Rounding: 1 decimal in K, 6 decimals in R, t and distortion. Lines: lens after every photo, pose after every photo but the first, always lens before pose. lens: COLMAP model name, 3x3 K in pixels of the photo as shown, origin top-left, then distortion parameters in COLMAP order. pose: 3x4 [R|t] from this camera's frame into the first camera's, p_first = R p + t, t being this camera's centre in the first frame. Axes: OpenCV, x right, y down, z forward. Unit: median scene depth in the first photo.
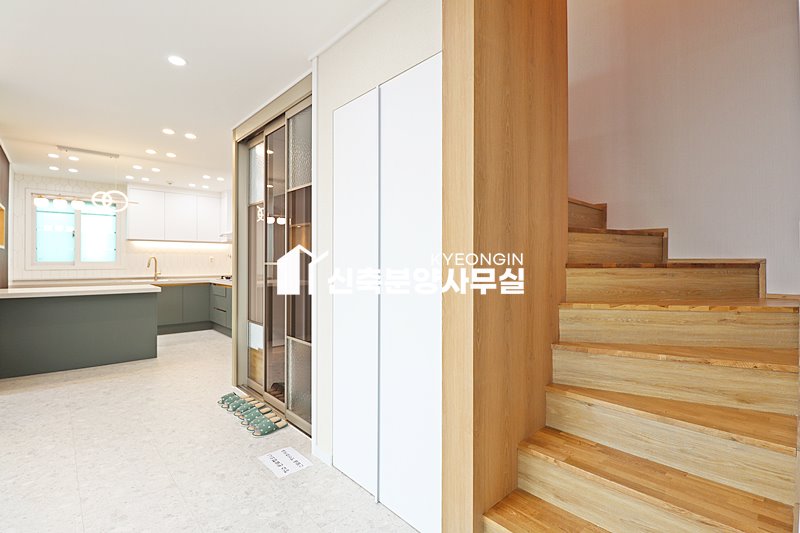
lens RADIAL K [[371.4, 0, 401.7], [0, 371.4, 260.6], [0, 0, 1]] dist [-0.000582, -0.014179]
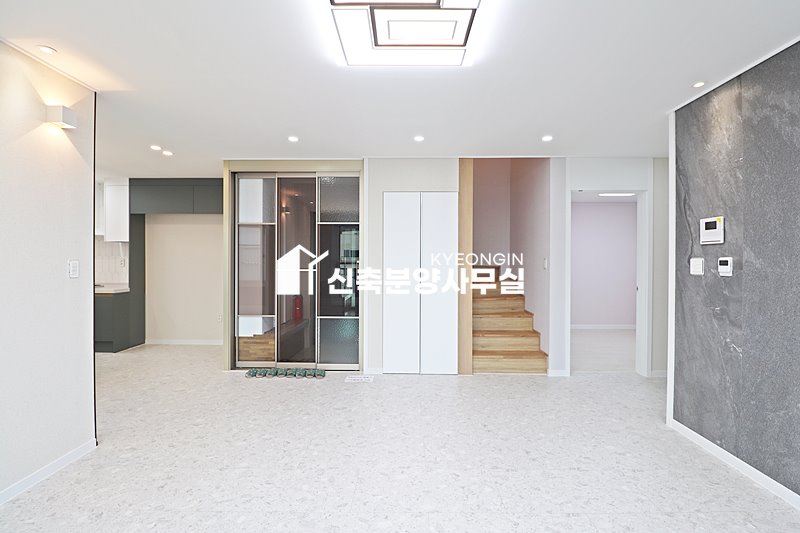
lens RADIAL K [[367.6, 0, 402.8], [0, 367.6, 261.9], [0, 0, 1]] dist [0.000757, -0.014196]
pose [[0.692347, -0.003830, 0.721555, -1.333690], [-0.004403, 0.999945, 0.009532, -0.048935], [-0.721551, -0.009776, 0.692292, -0.365936]]
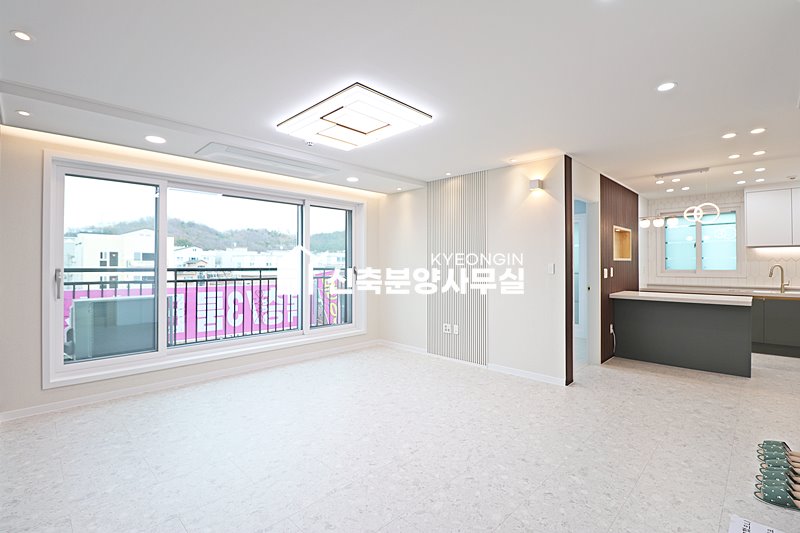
lens RADIAL K [[367.6, 0, 402.8], [0, 367.6, 261.9], [0, 0, 1]] dist [0.000757, -0.014196]
pose [[0.043036, -0.007050, -0.999049, 0.371021], [0.003889, 0.999969, -0.006889, -0.039849], [0.999066, -0.003589, 0.043062, 0.198917]]
